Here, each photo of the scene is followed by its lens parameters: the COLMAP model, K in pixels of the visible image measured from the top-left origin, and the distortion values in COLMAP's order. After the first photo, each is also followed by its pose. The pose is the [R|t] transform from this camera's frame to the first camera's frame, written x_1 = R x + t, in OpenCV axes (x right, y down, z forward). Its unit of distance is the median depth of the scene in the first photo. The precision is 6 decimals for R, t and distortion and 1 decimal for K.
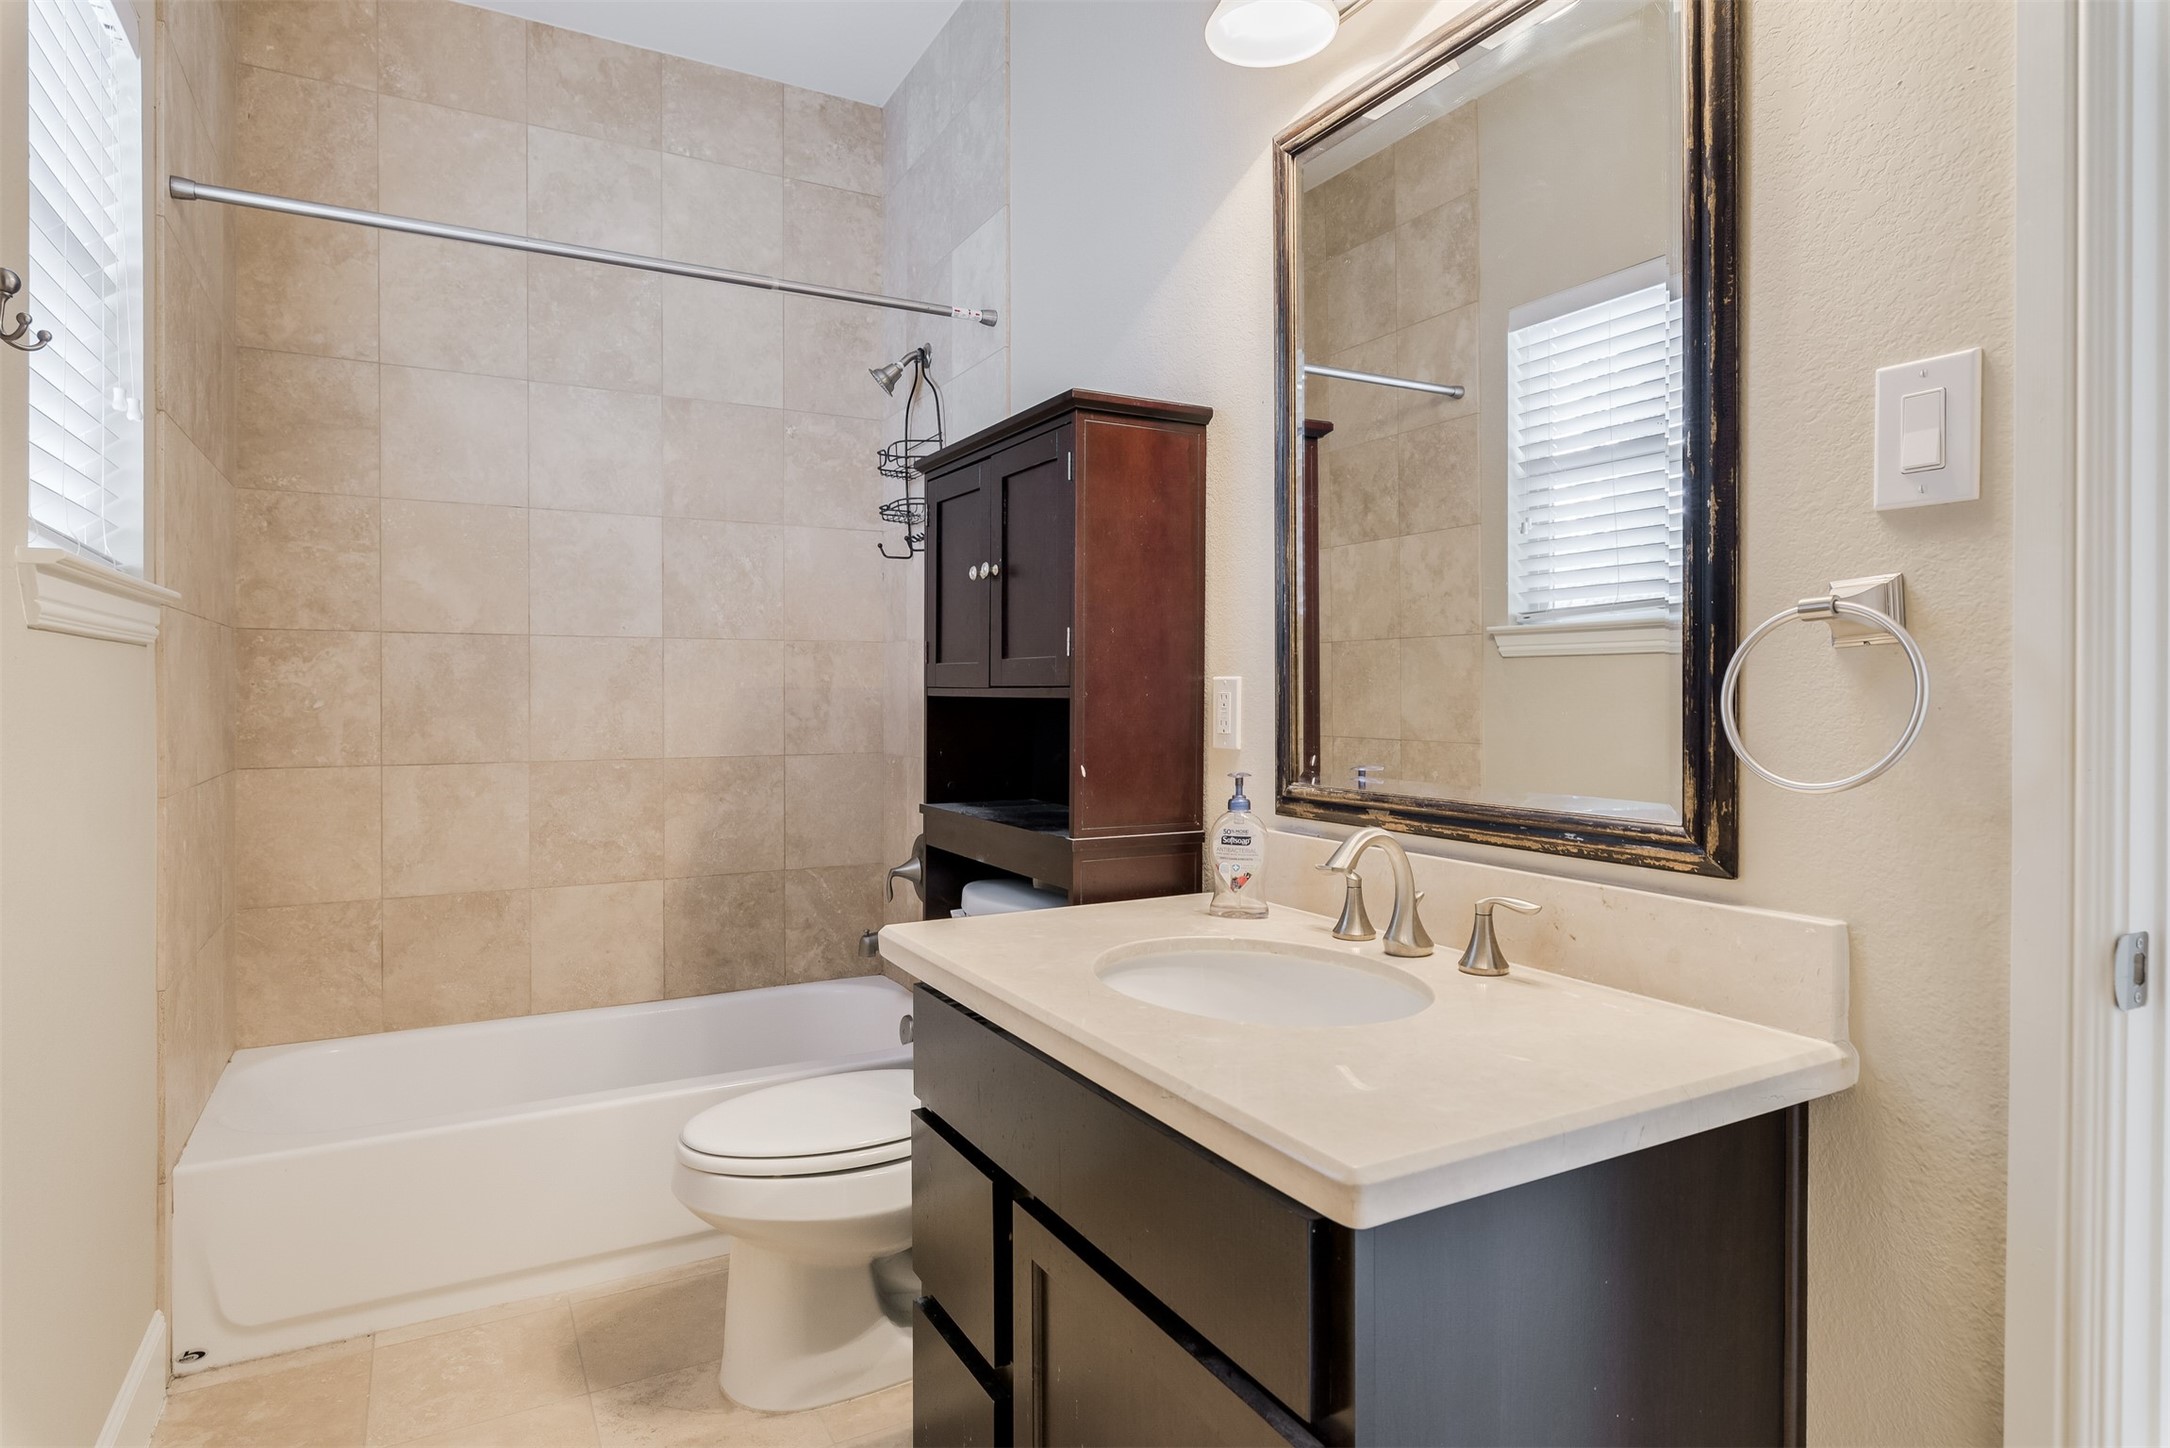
lens RADIAL K [[1151.9, 0, 1049.1], [0, 1151.9, 692.1], [0, 0, 1]] dist [0.006672, -0.001405]
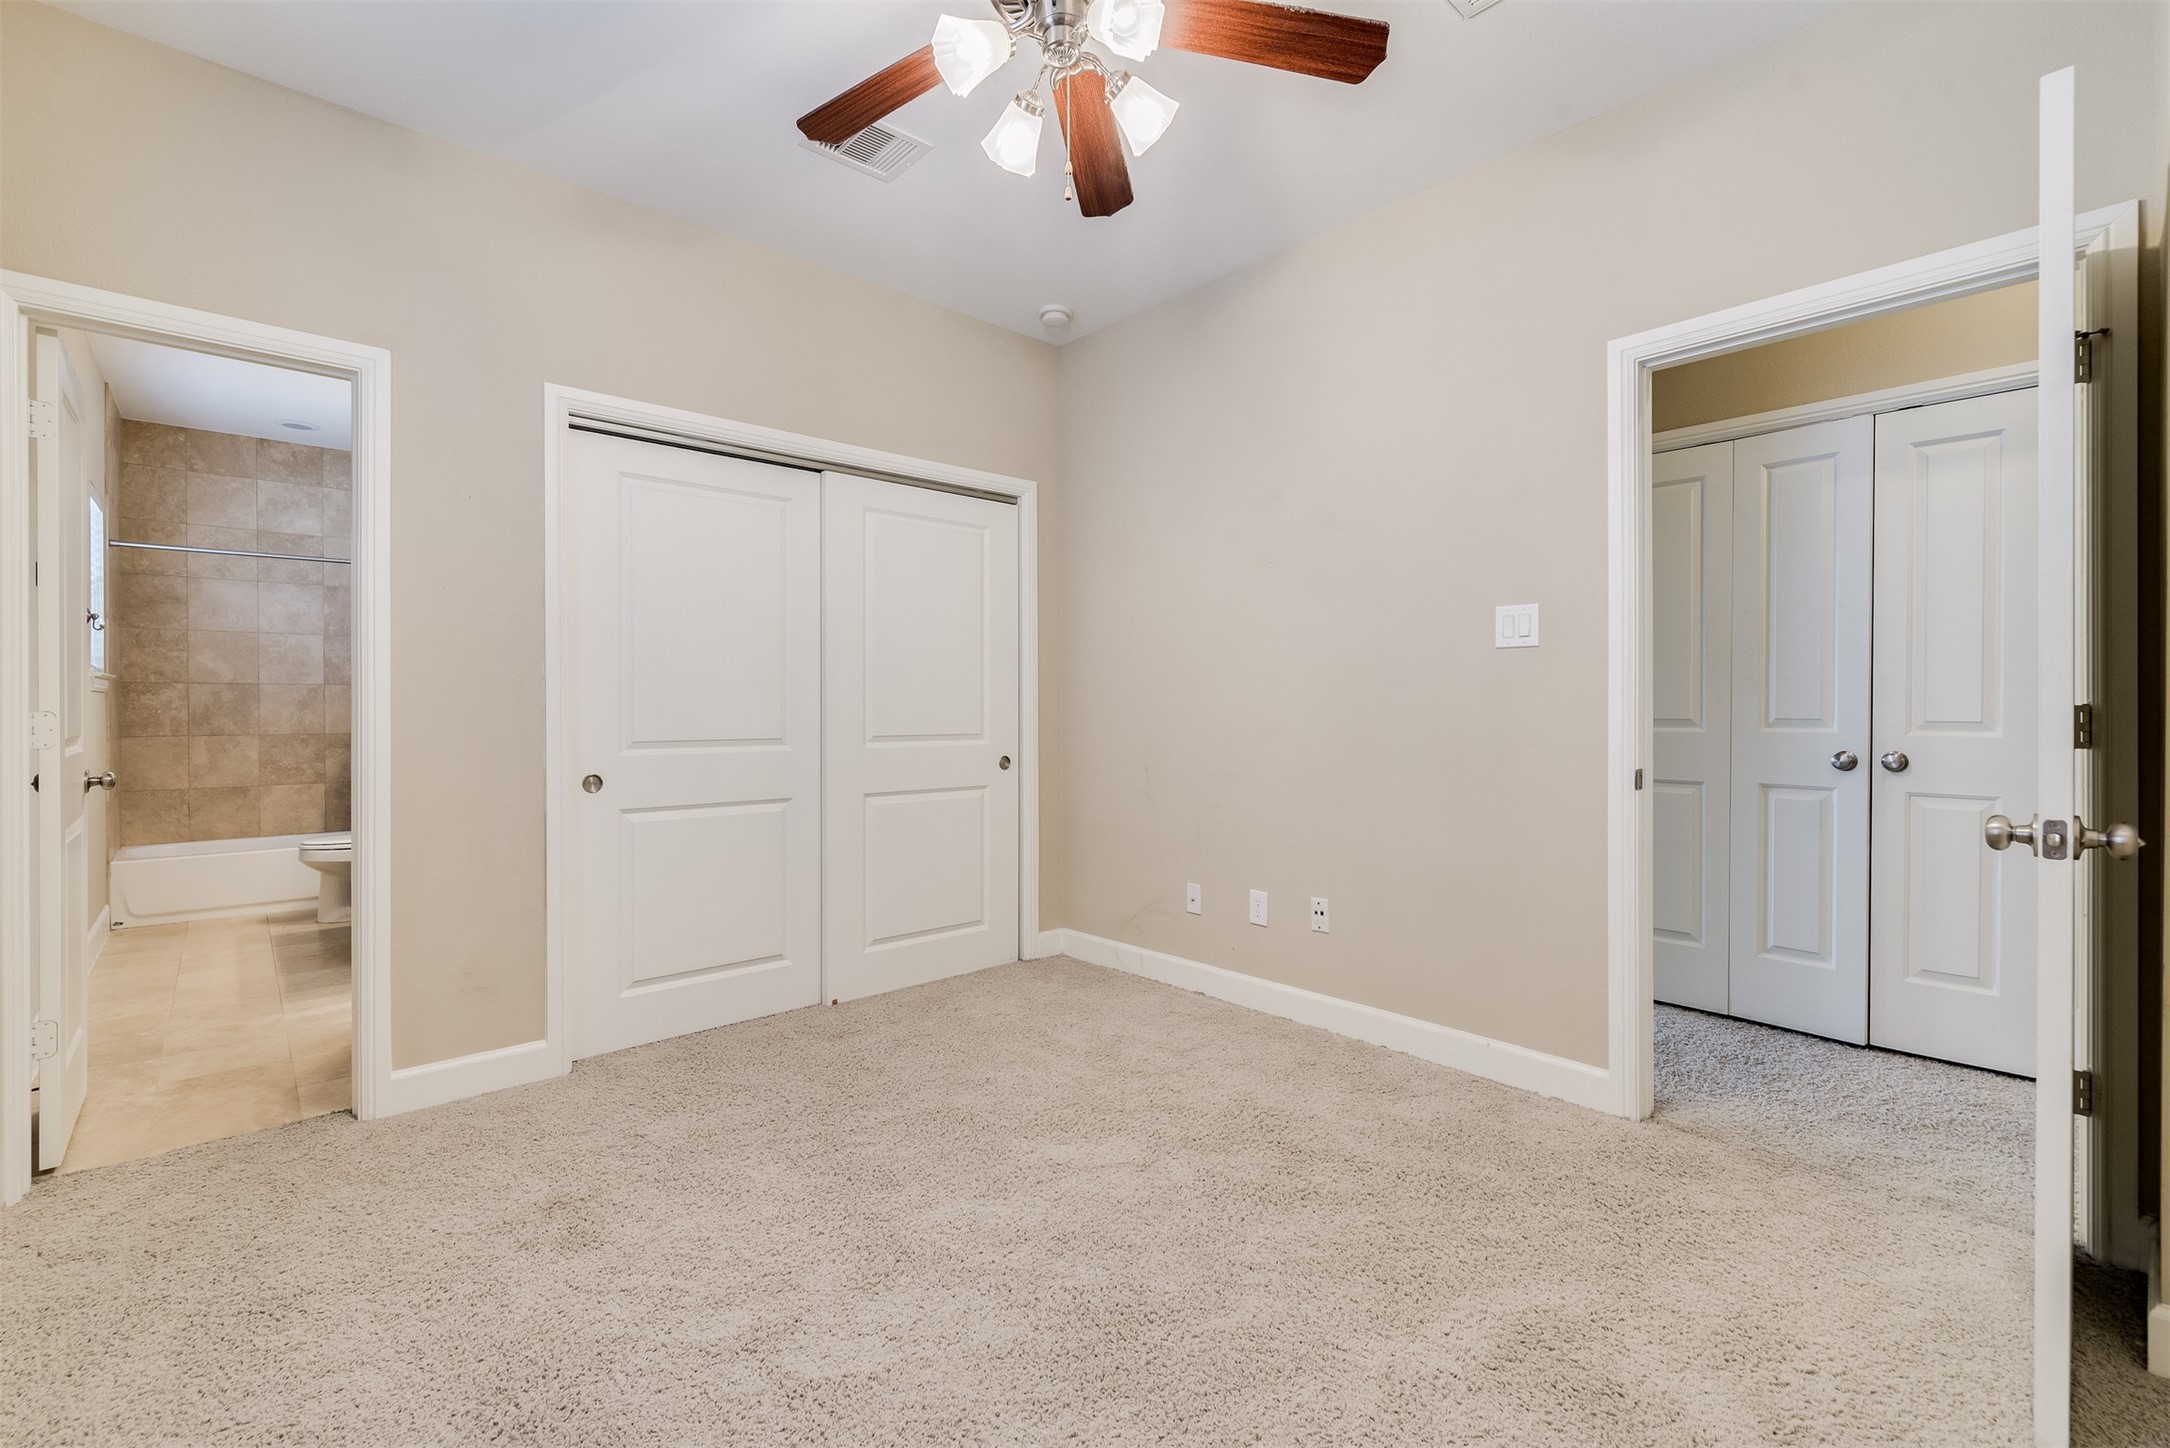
lens RADIAL K [[940.8, 0, 1061.6], [0, 940.8, 707.2], [0, 0, 1]] dist [0.006174, -0.001592]
pose [[0.973628, -0.003029, 0.228123, 0.803596], [0.002907, 0.999995, 0.000870, 0.004392], [-0.228124, -0.000184, 0.973632, -1.436679]]
